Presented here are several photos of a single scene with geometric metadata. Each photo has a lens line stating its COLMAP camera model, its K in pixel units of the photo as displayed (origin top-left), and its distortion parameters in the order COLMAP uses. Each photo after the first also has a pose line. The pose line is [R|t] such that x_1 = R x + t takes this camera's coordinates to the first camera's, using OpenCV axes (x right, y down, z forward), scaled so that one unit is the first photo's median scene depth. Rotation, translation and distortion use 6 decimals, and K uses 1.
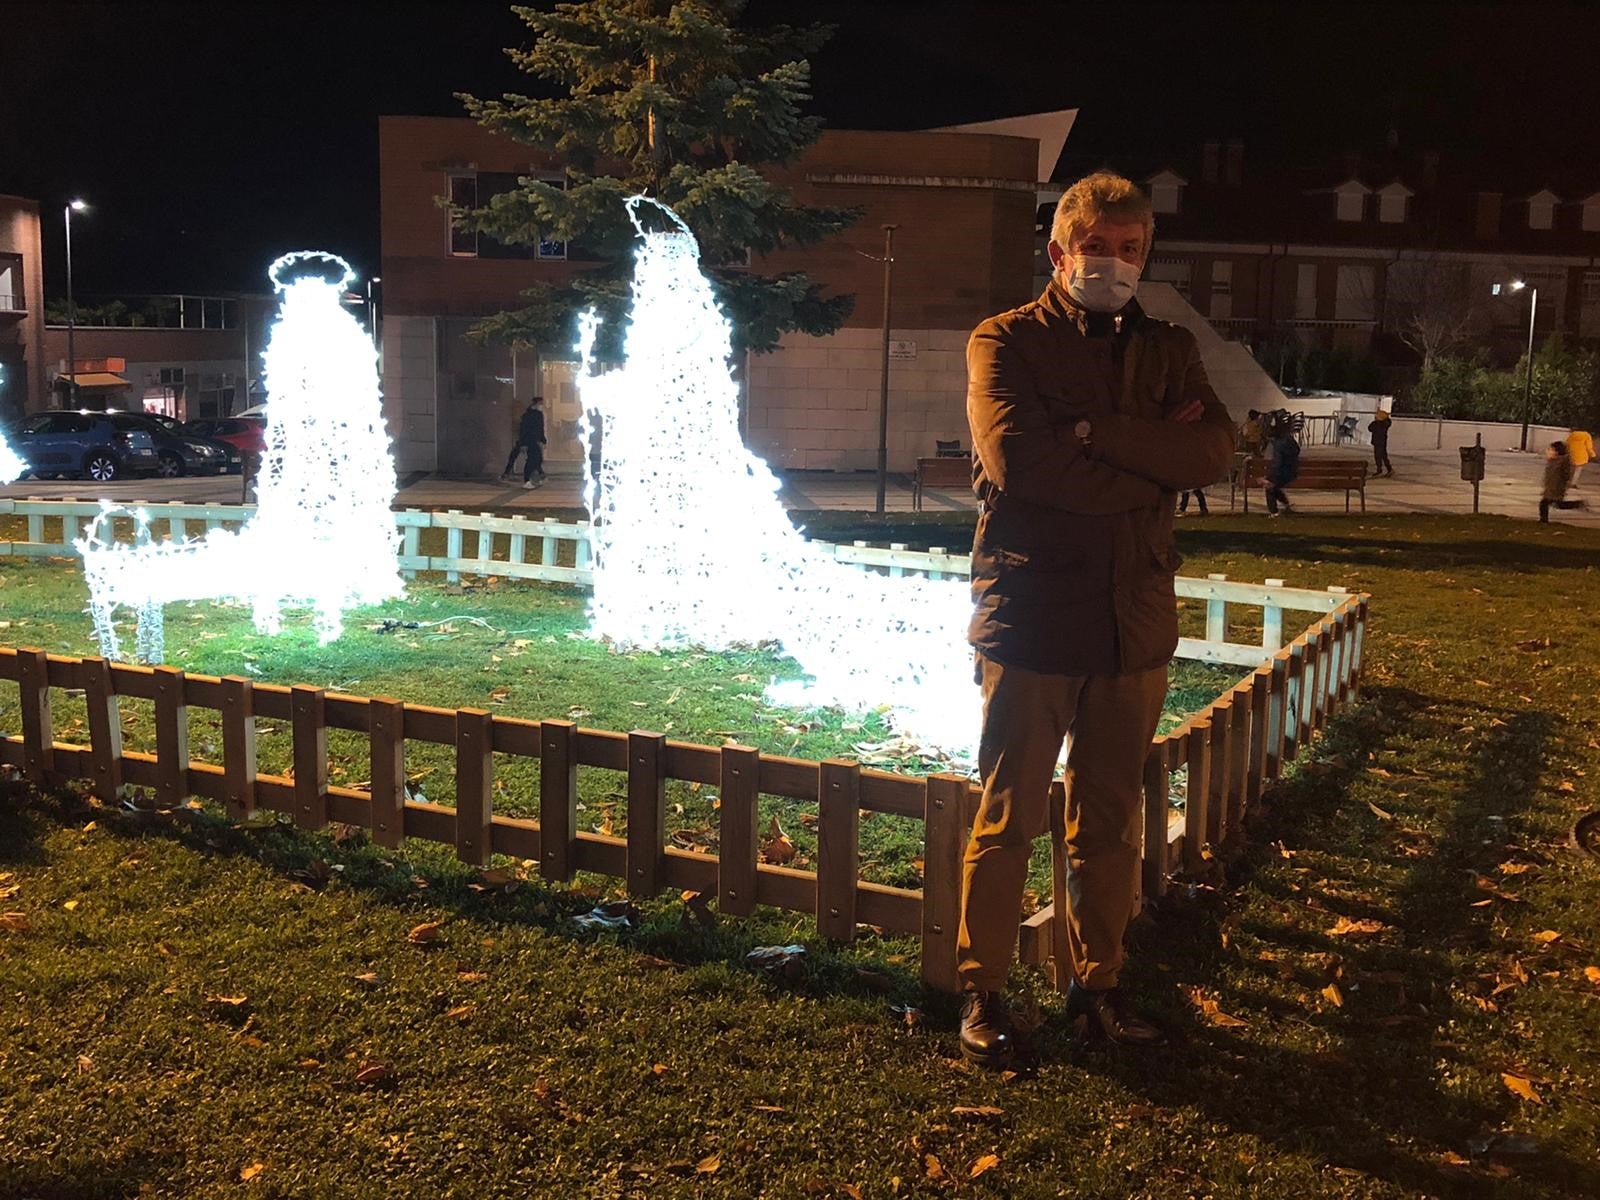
lens RADIAL K [[2210.0, 0, 800.0], [0, 2210.0, 600.0], [0, 0, 1]] dist [0.125881, -0.513573]
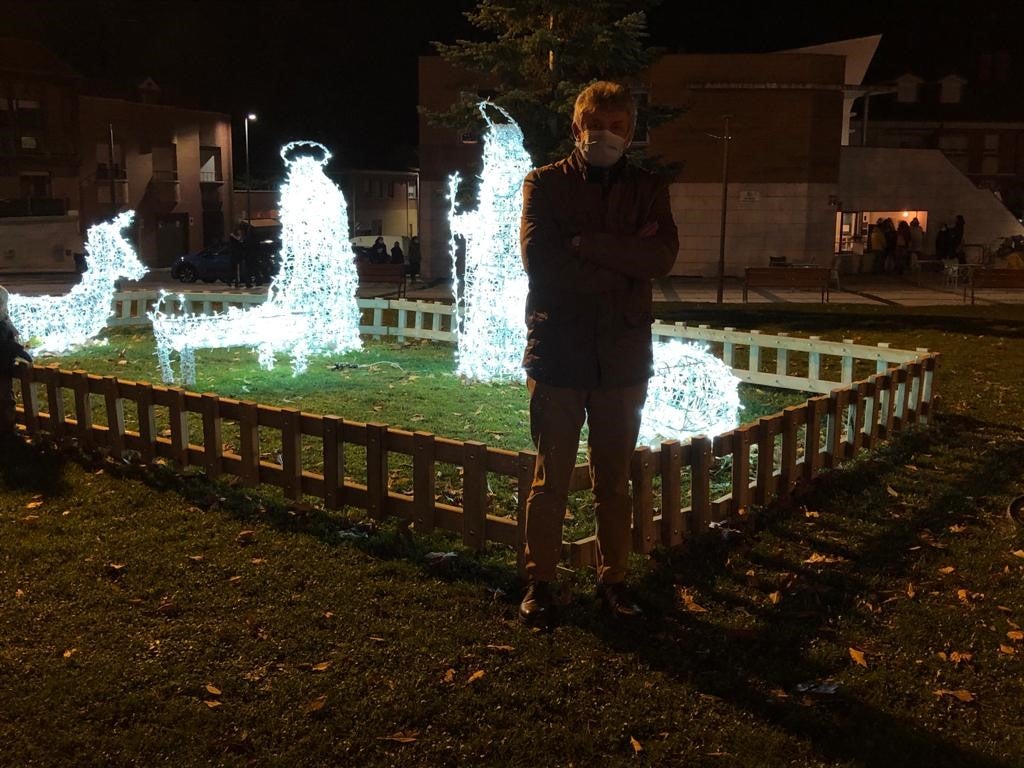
lens RADIAL K [[1467.9, 0, 512.0], [0, 1467.9, 384.0], [0, 0, 1]] dist [0.177711, -0.790115]
pose [[0.973023, 0.016146, -0.230142, 0.195852], [-0.014352, 0.999852, 0.009468, 0.012594], [0.230261, -0.005910, 0.973111, -0.041354]]
